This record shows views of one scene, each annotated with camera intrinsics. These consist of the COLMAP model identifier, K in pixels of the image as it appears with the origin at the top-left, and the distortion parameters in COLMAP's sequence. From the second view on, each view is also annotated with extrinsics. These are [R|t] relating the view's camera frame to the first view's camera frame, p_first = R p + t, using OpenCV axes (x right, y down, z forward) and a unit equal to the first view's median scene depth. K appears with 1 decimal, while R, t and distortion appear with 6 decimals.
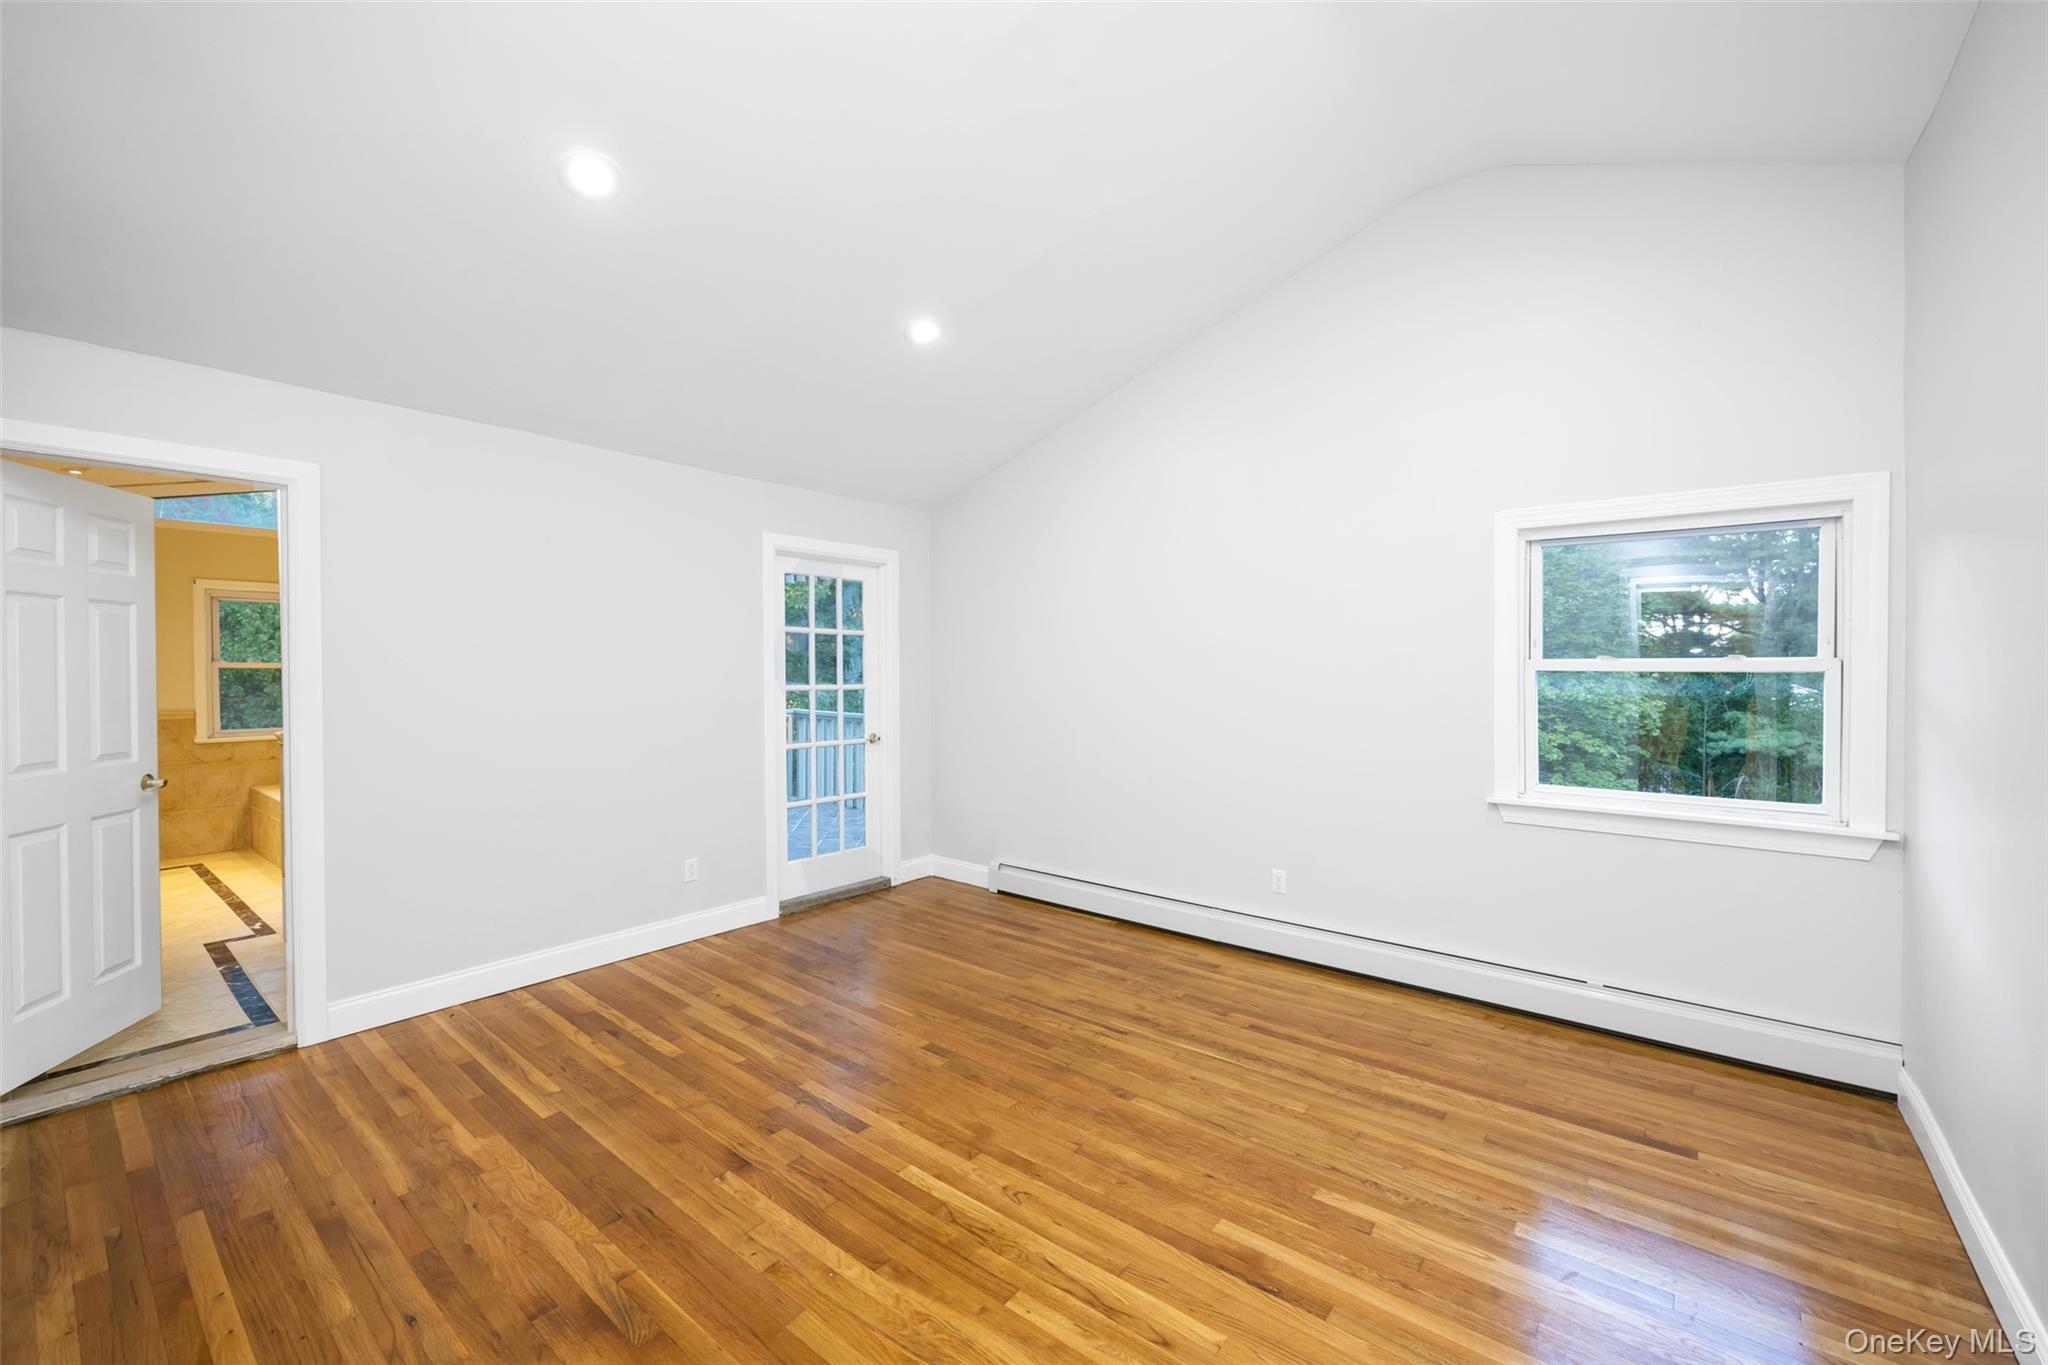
lens RADIAL K [[823.1, 0, 1021.0], [0, 823.1, 690.1], [0, 0, 1]] dist [-0.001324, 0.000100]
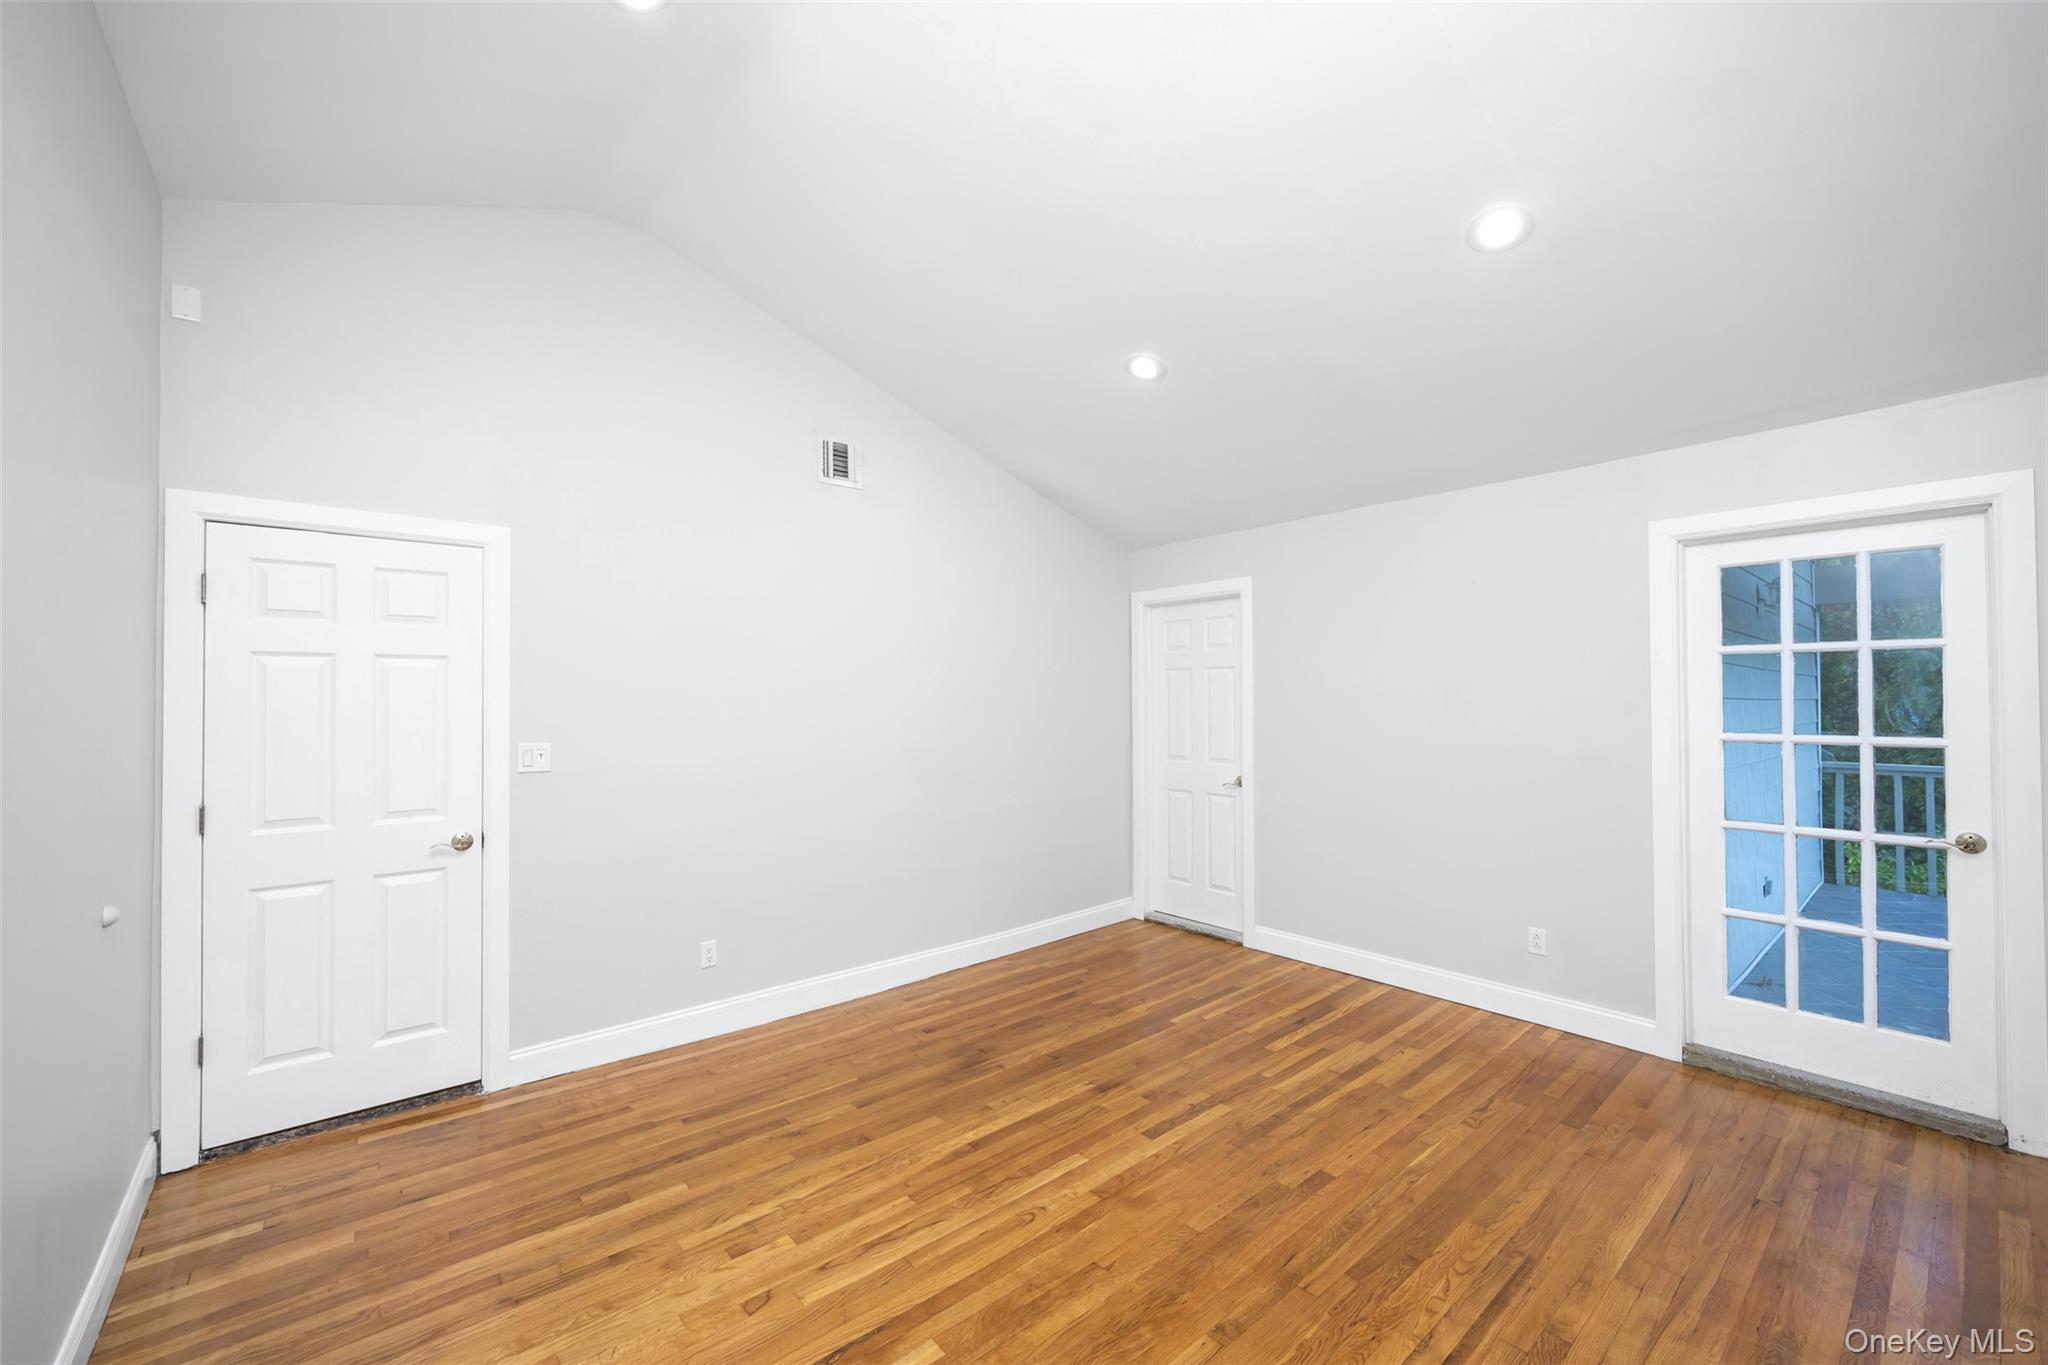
lens RADIAL K [[823.1, 0, 1021.0], [0, 823.1, 690.1], [0, 0, 1]] dist [-0.001324, 0.000100]
pose [[-0.190100, -0.012977, -0.981679, 0.767670], [-0.023394, 0.999689, -0.008685, -0.034262], [0.981486, 0.021314, -0.190344, 0.868003]]
